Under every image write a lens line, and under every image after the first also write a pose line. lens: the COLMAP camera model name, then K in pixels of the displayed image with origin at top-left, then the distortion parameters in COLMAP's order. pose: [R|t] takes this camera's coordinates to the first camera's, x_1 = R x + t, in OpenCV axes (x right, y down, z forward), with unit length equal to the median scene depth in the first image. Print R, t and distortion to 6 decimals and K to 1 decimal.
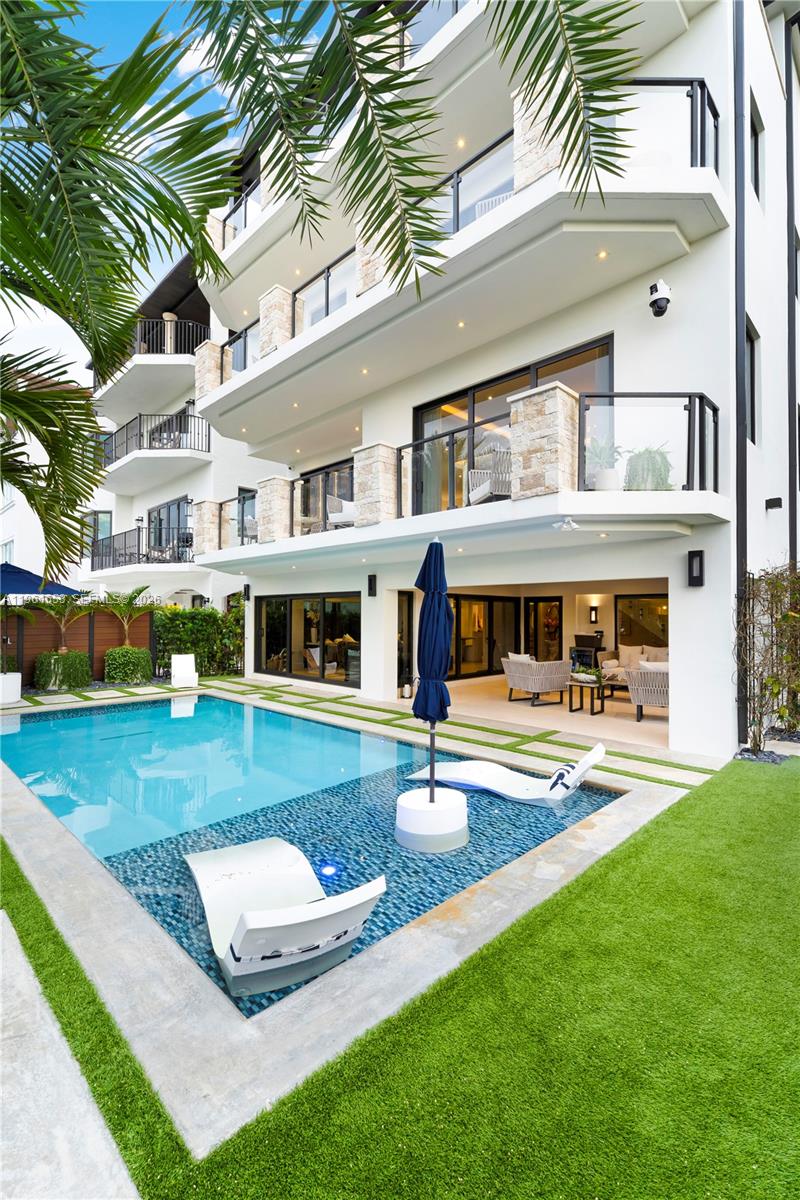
lens RADIAL K [[530.7, 0, 397.2], [0, 530.7, 601.3], [0, 0, 1]] dist [0.010076, -0.000593]
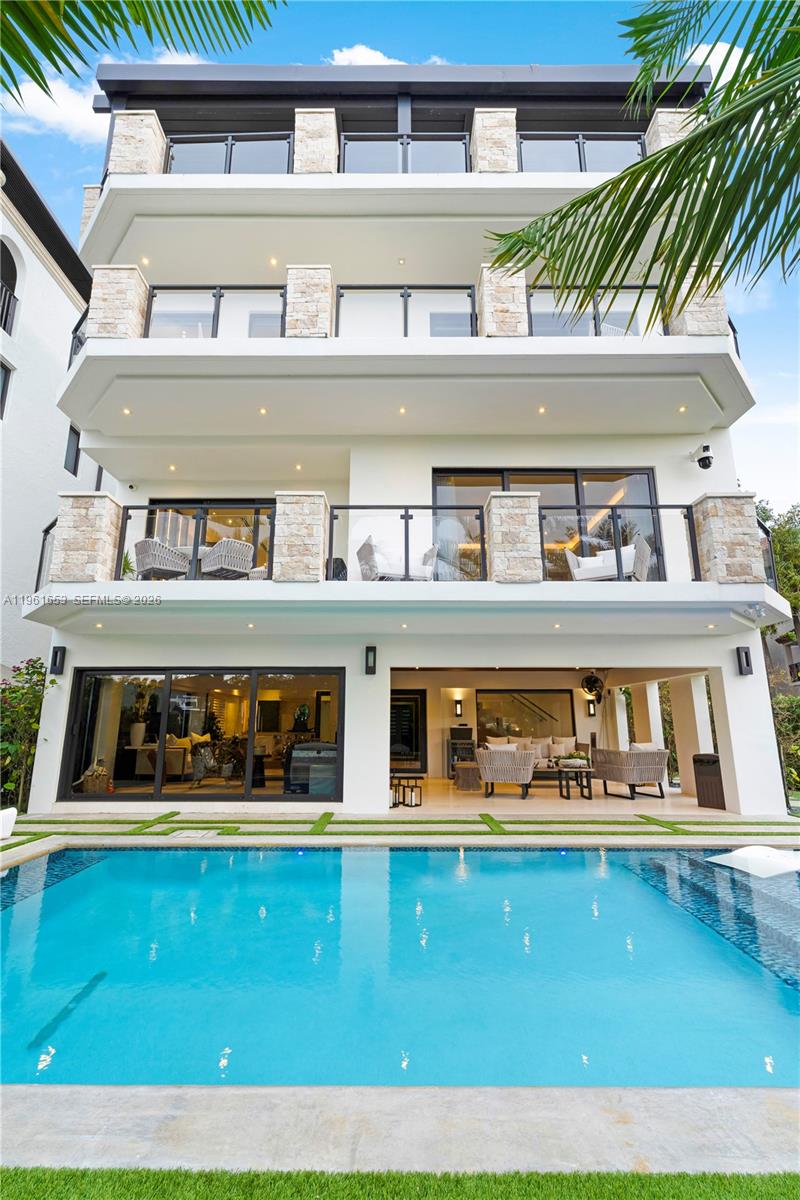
lens RADIAL K [[530.7, 0, 397.2], [0, 530.7, 601.3], [0, 0, 1]] dist [0.010076, -0.000593]
pose [[0.710706, 0.157070, 0.685730, -0.602196], [-0.017165, 0.978338, -0.206303, 0.049195], [-0.703280, 0.134850, 0.698006, 0.436327]]
